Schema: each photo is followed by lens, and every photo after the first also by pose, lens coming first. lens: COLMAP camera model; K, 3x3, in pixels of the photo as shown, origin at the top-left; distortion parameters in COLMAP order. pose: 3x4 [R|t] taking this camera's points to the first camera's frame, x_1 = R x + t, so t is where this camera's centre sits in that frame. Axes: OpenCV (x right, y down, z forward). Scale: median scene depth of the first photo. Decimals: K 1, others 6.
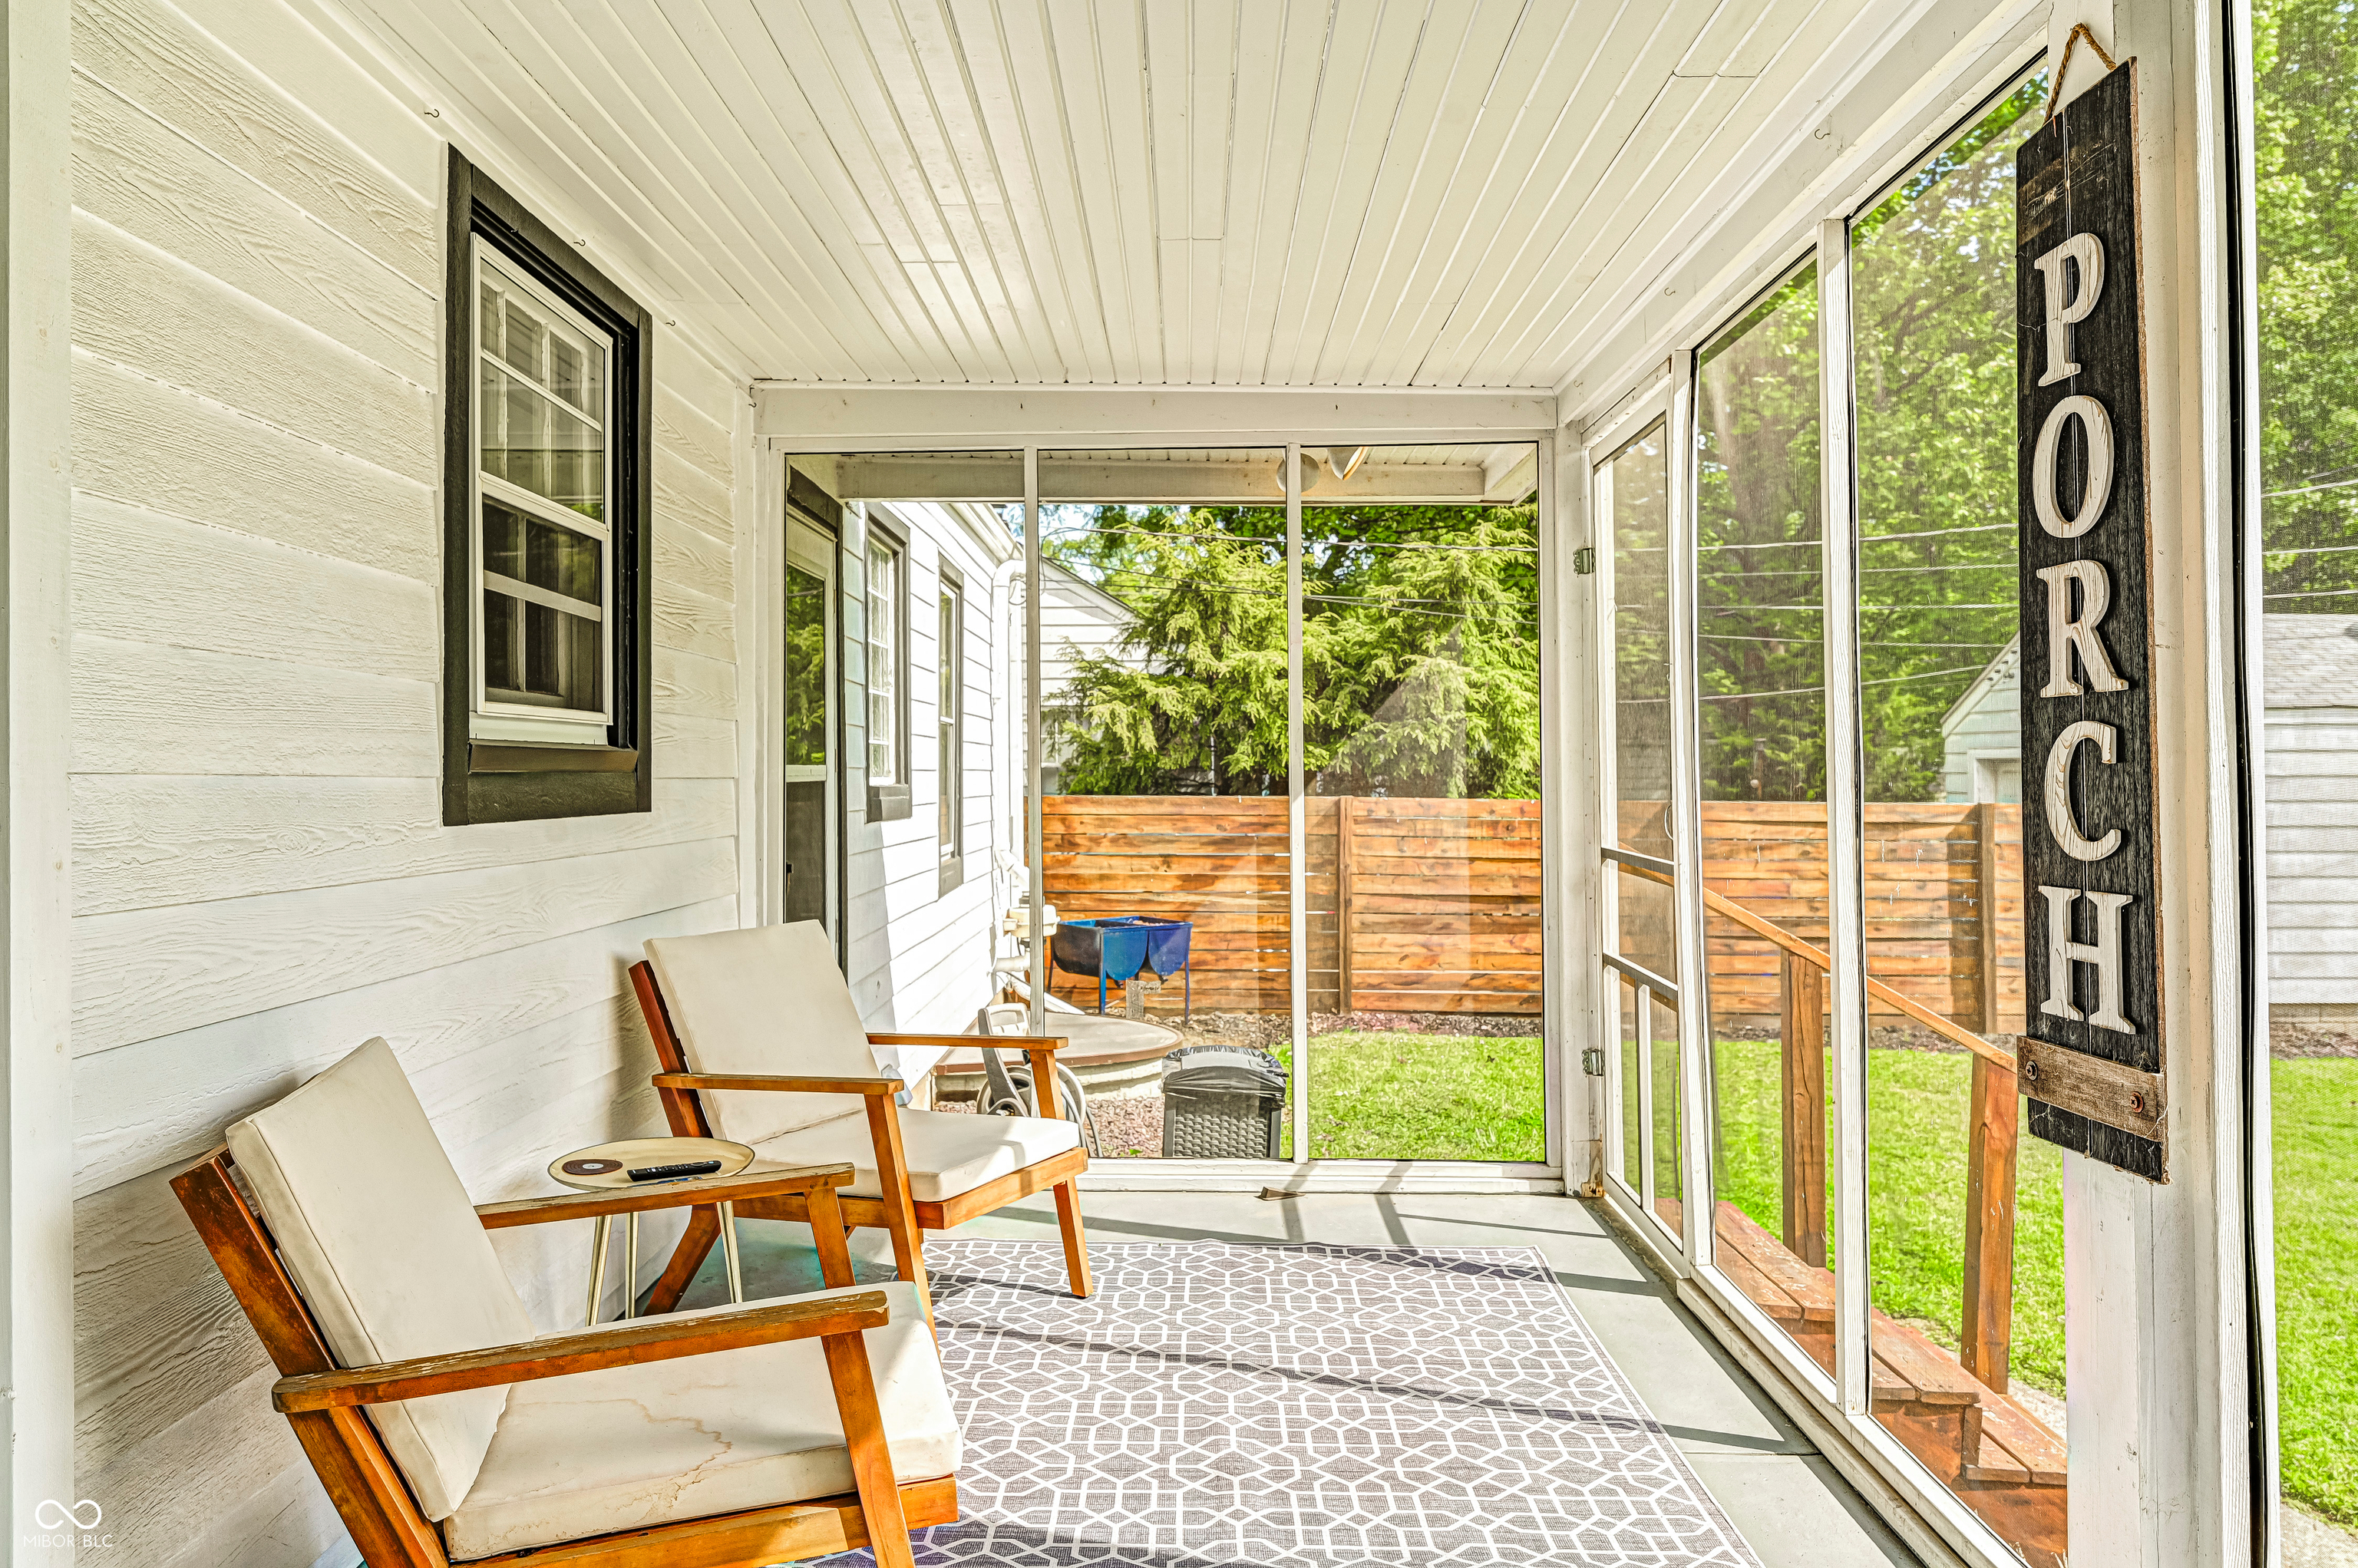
lens RADIAL K [[1566.6, 0, 1178.3], [0, 1566.6, 777.1], [0, 0, 1]] dist [-0.007019, 0.007176]
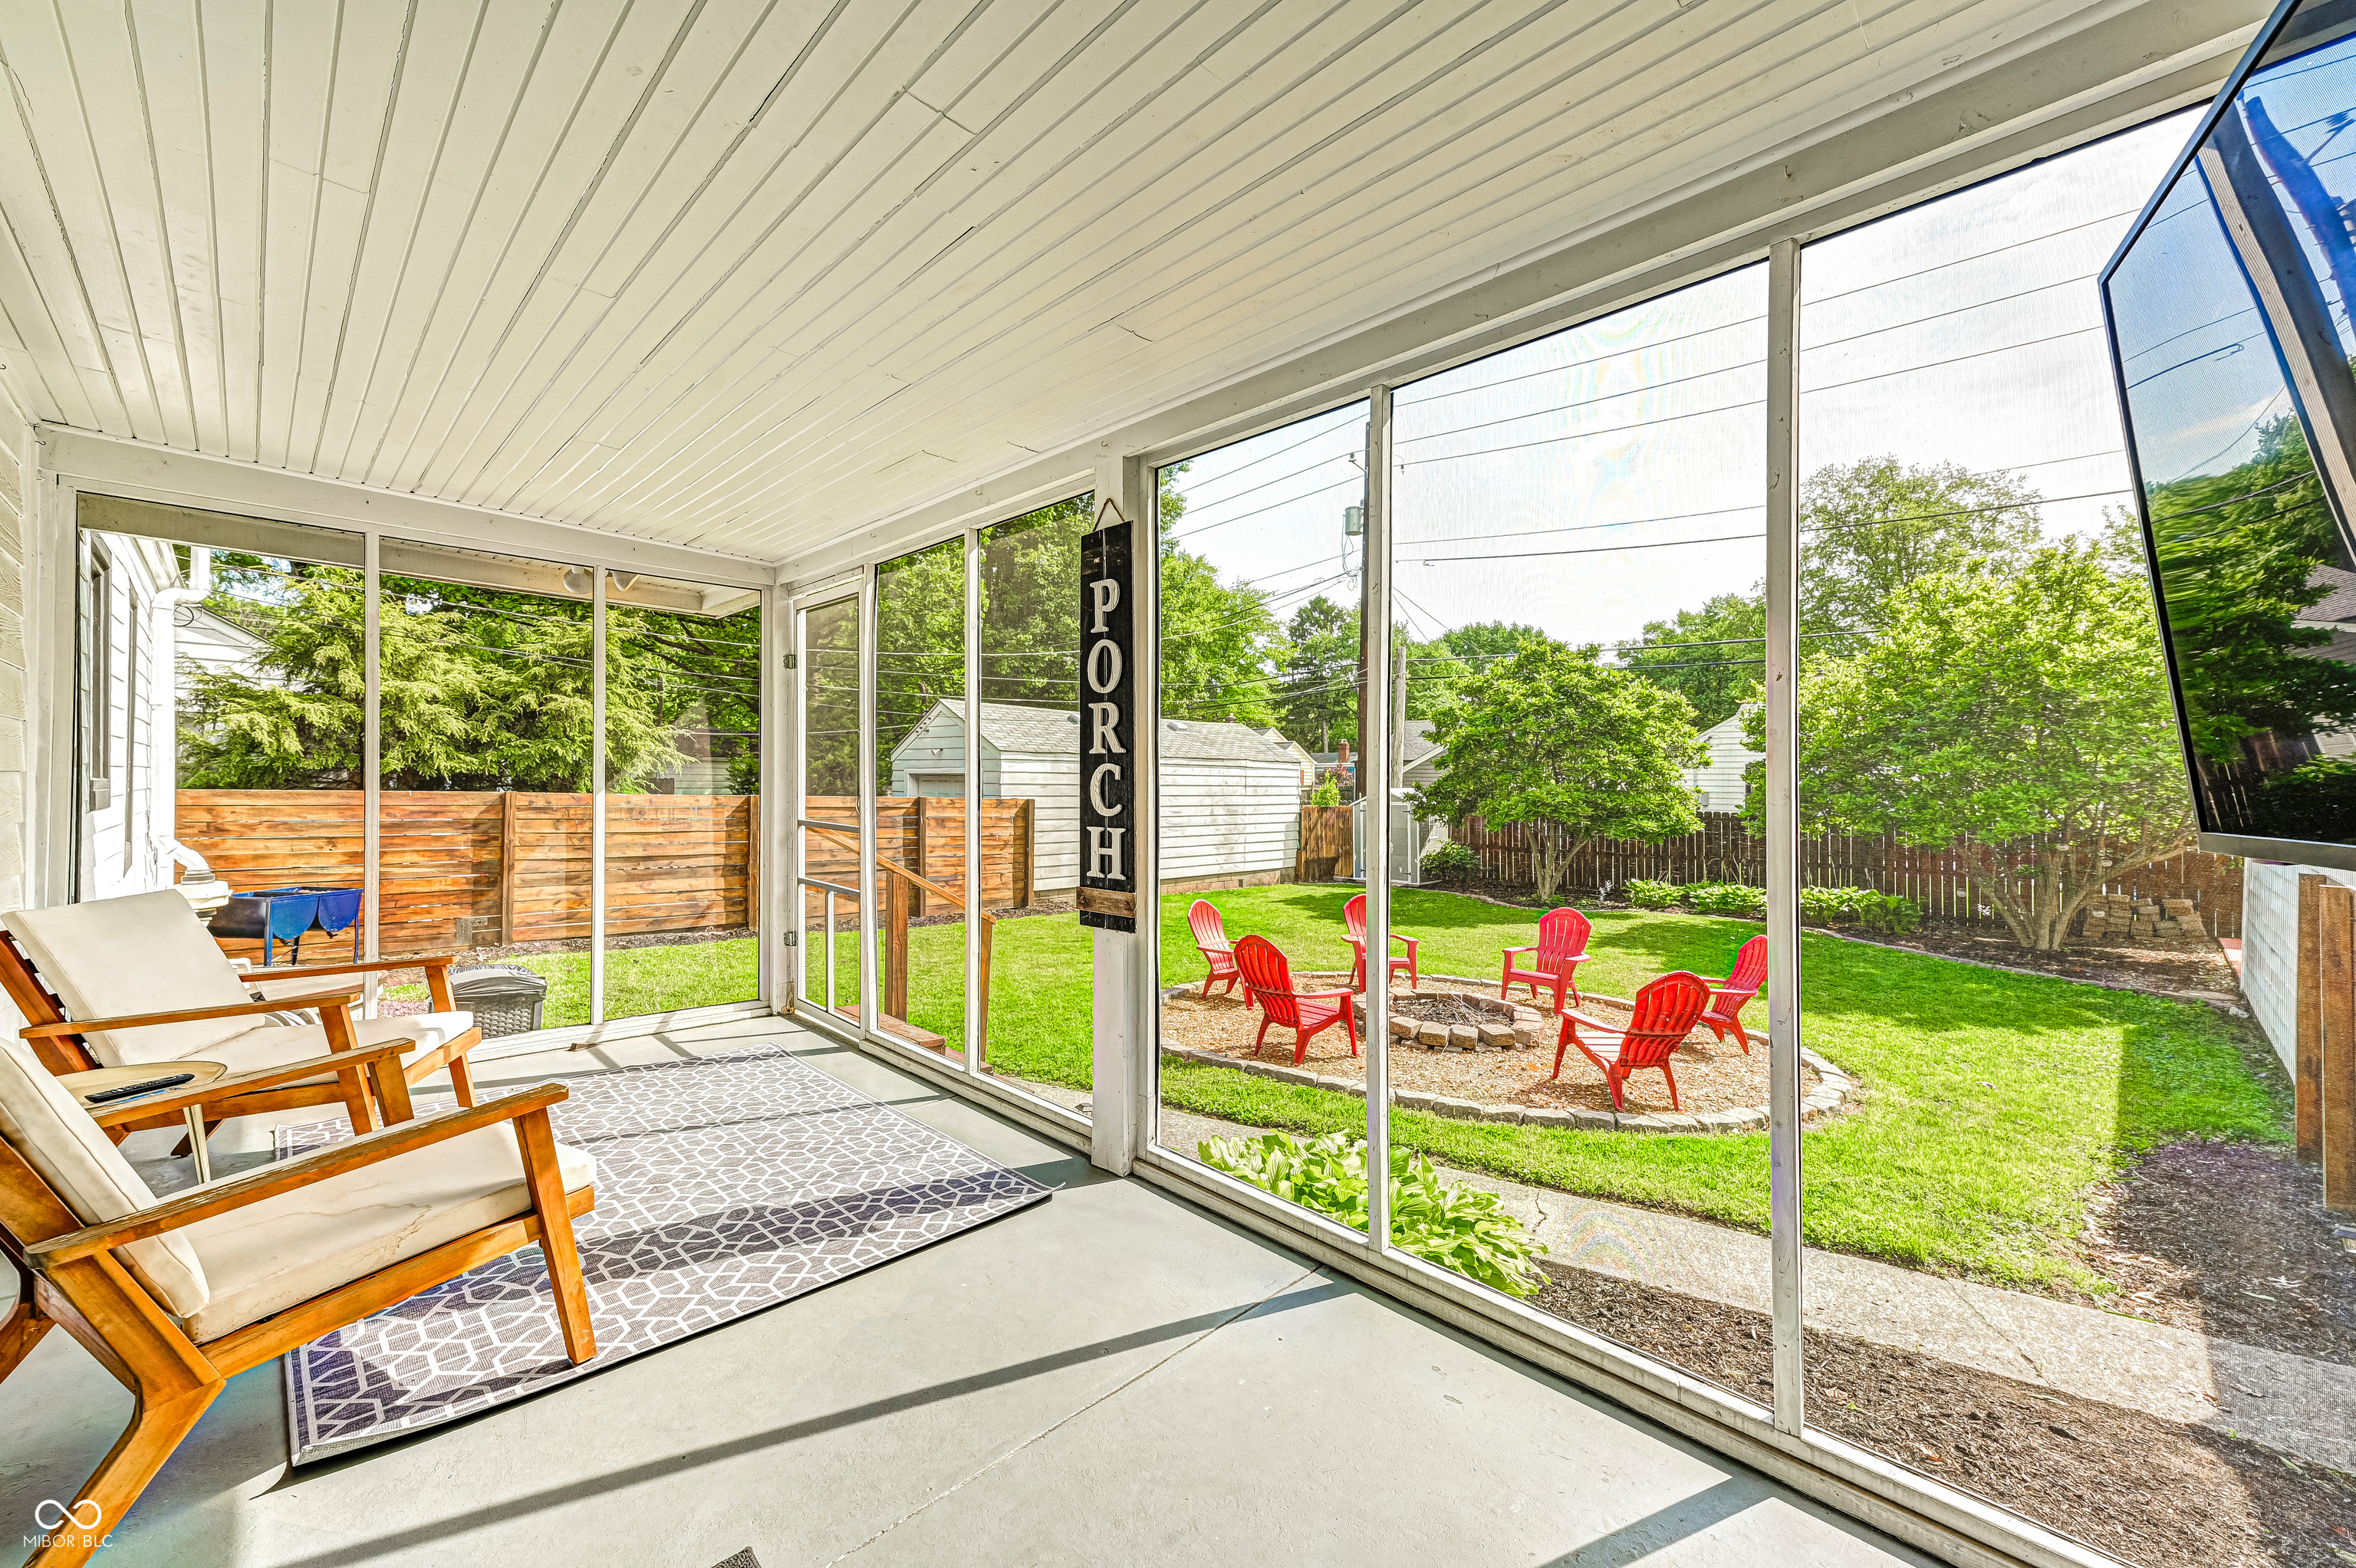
lens RADIAL K [[924.8, 0, 1182.4], [0, 924.8, 779.6], [0, 0, 1]] dist [0.025811, -0.000049]
pose [[0.703929, 0.014860, 0.710115, -0.418787], [-0.012997, 0.999883, -0.008040, 0.002575], [-0.710152, -0.003570, 0.704040, -0.179720]]
